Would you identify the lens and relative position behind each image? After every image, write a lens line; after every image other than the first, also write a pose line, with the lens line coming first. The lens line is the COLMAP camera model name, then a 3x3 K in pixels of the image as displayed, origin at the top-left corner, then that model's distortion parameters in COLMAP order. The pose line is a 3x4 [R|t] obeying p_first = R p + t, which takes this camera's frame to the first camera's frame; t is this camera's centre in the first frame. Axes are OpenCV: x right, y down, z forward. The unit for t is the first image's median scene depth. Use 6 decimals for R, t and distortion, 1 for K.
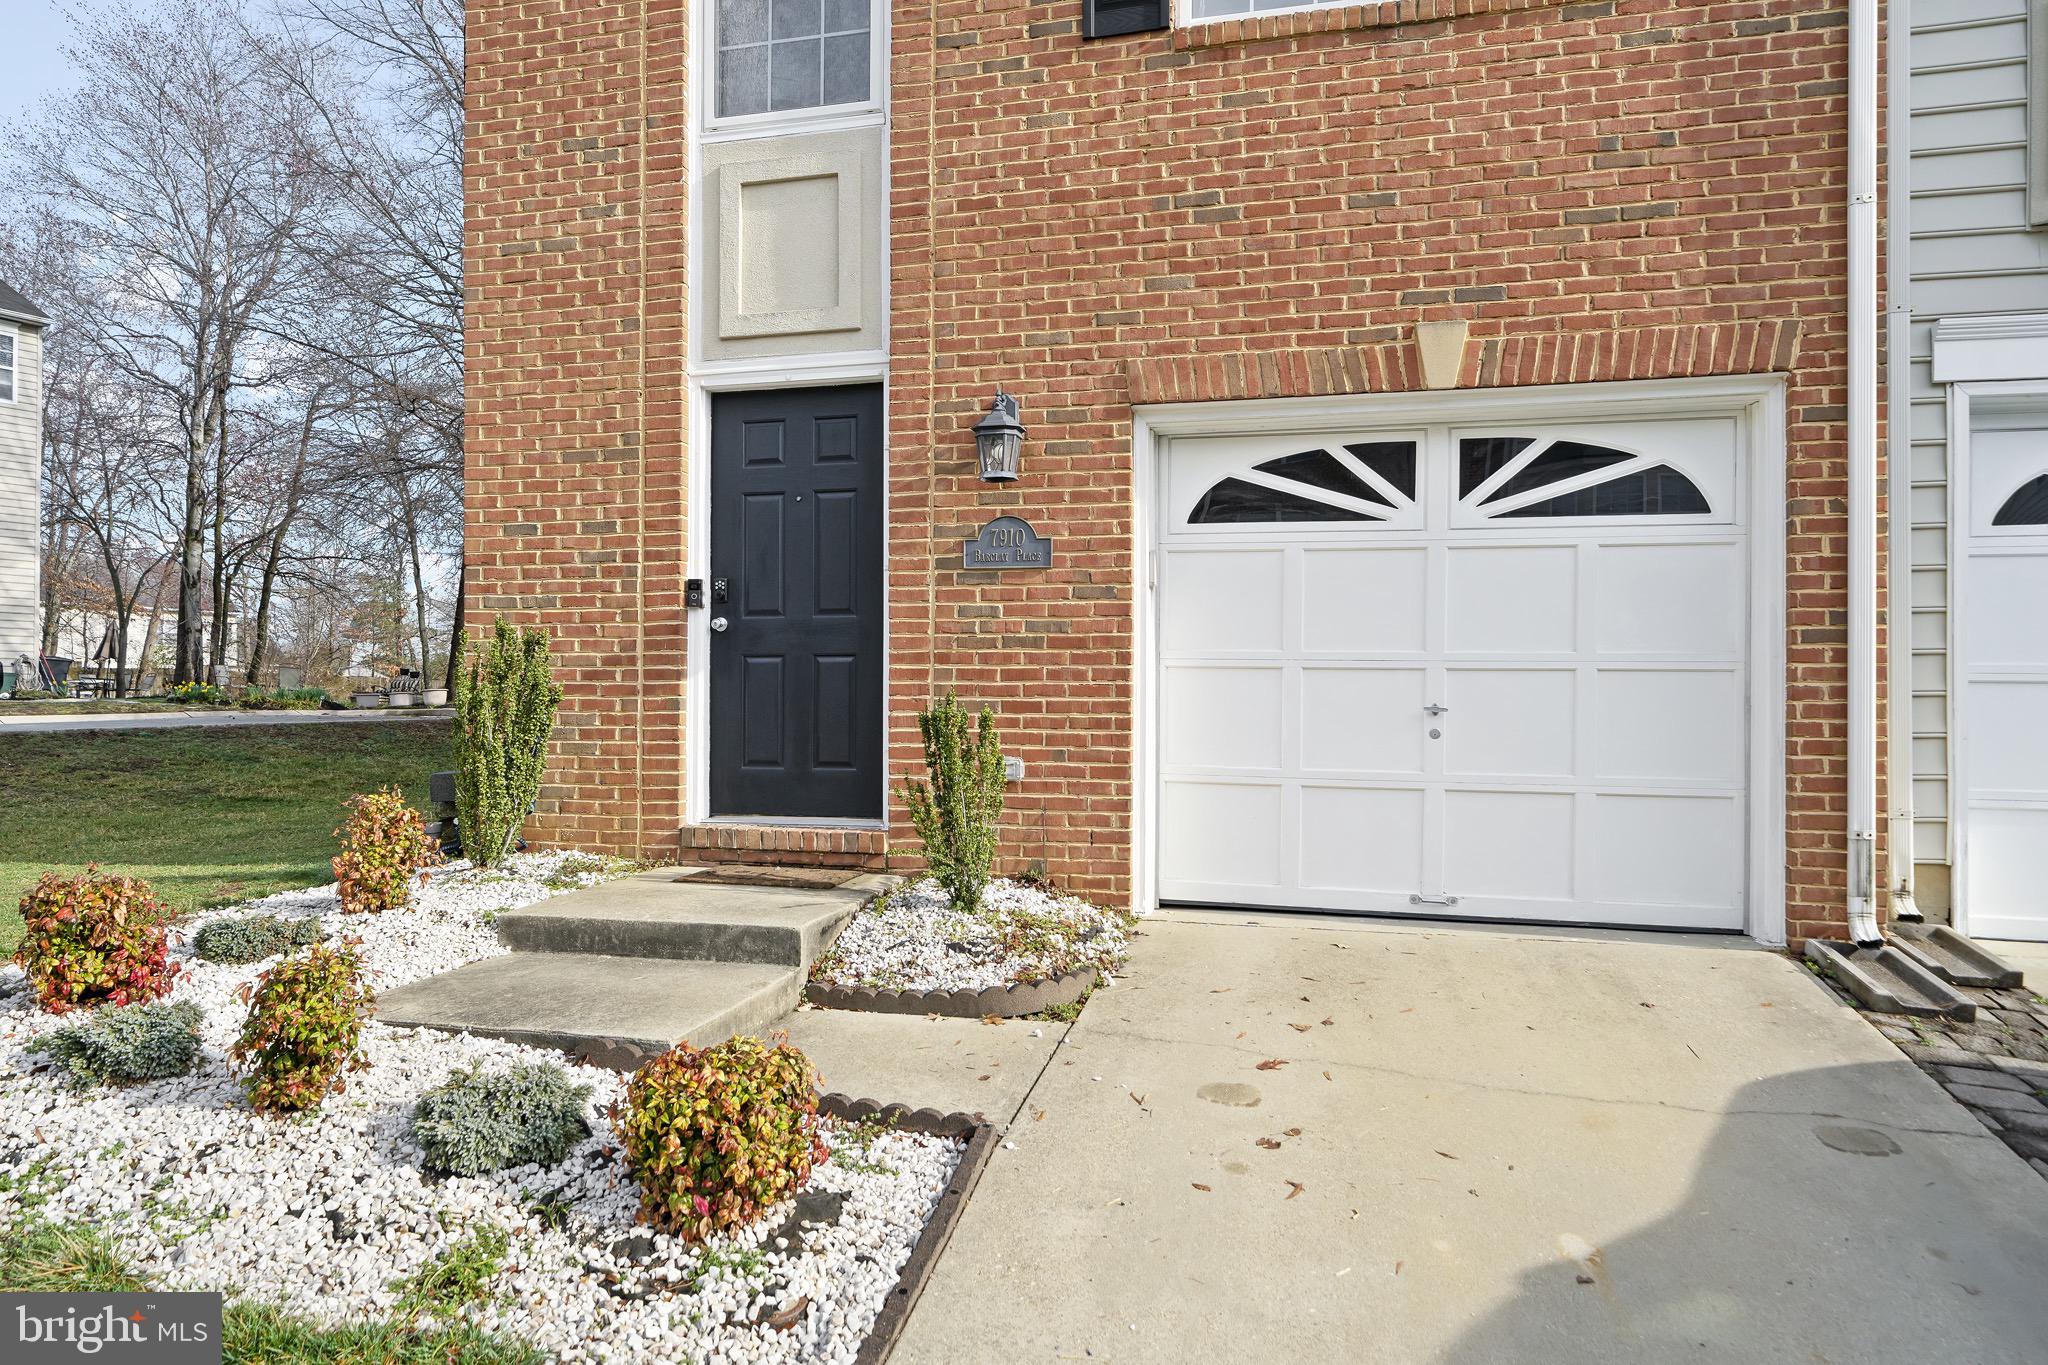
lens RADIAL K [[1561.5, 0, 1024.0], [0, 1561.5, 682.5], [0, 0, 1]] dist [0.001245, 0.000417]
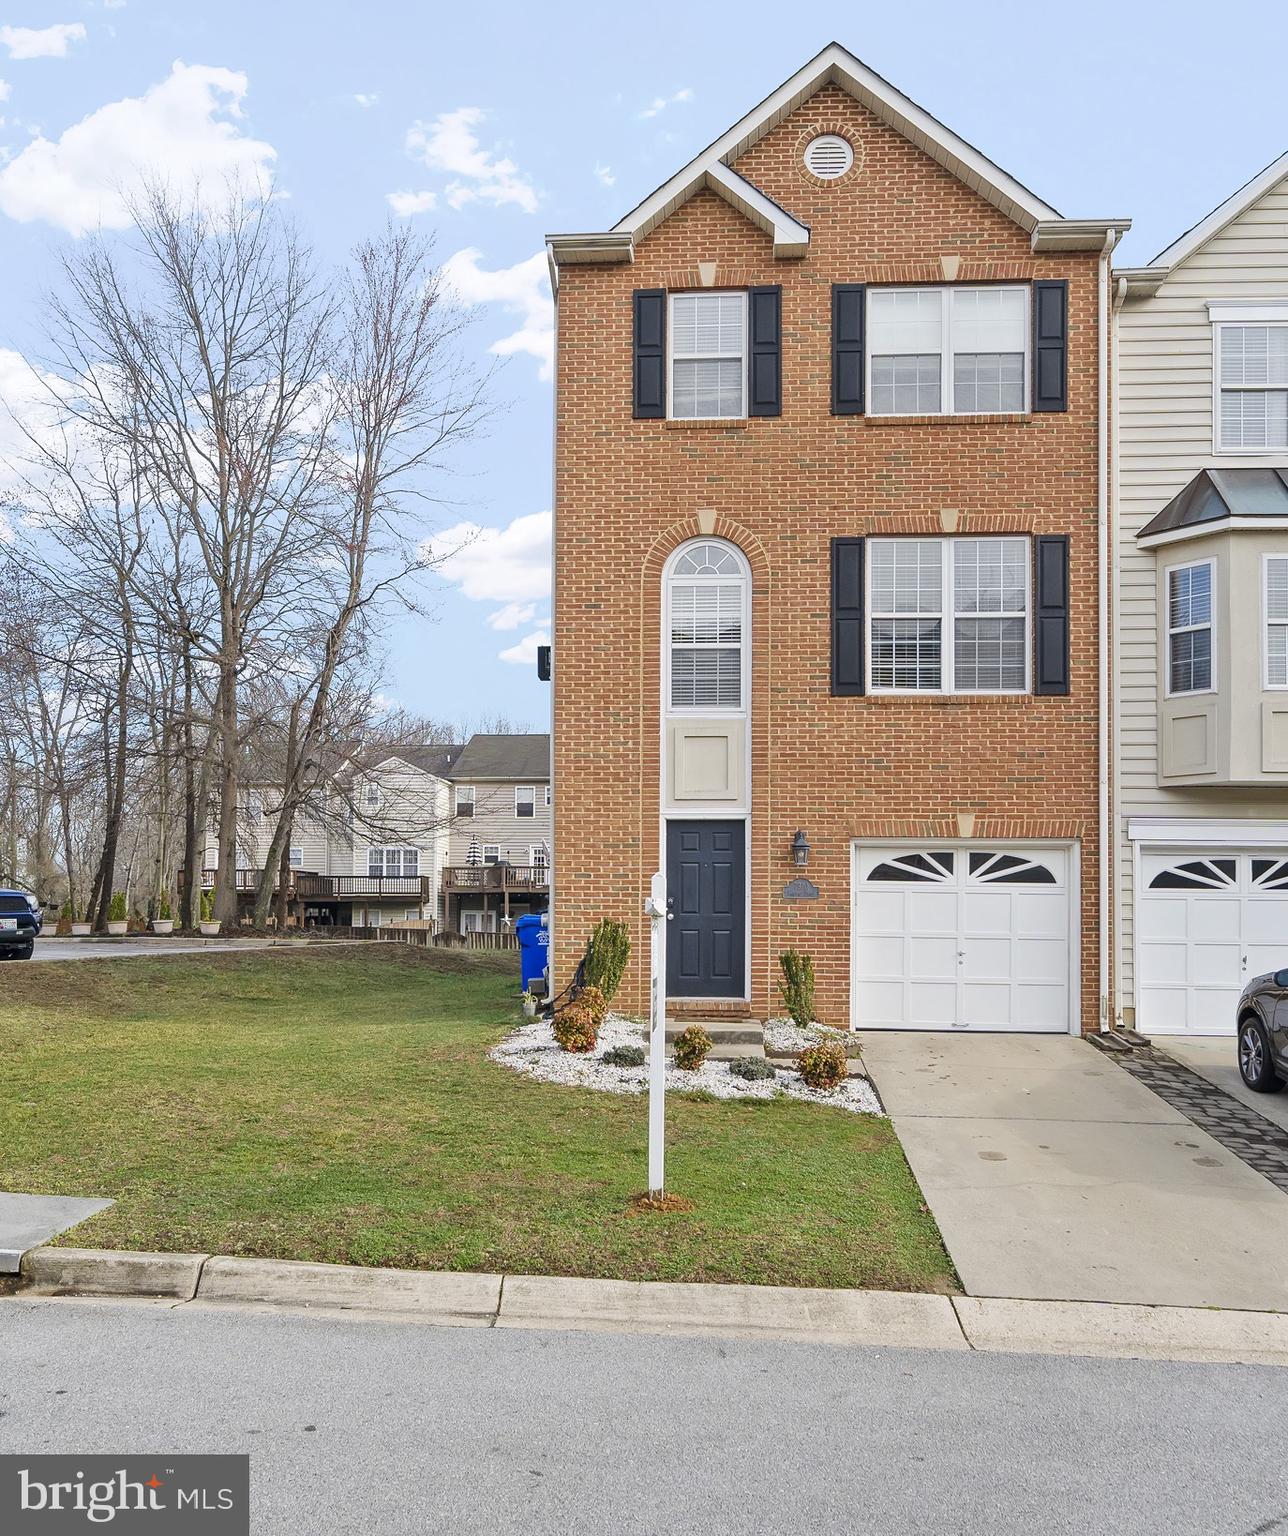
lens RADIAL K [[2063.8, 0, 644.0], [0, 2063.8, 768.0], [0, 0, 1]] dist [-0.036691, -0.017873]
pose [[0.977498, 0.017237, 0.210240, -1.001512], [-0.006331, 0.998604, -0.052437, -0.109612], [-0.210851, 0.049925, 0.976242, -2.317277]]
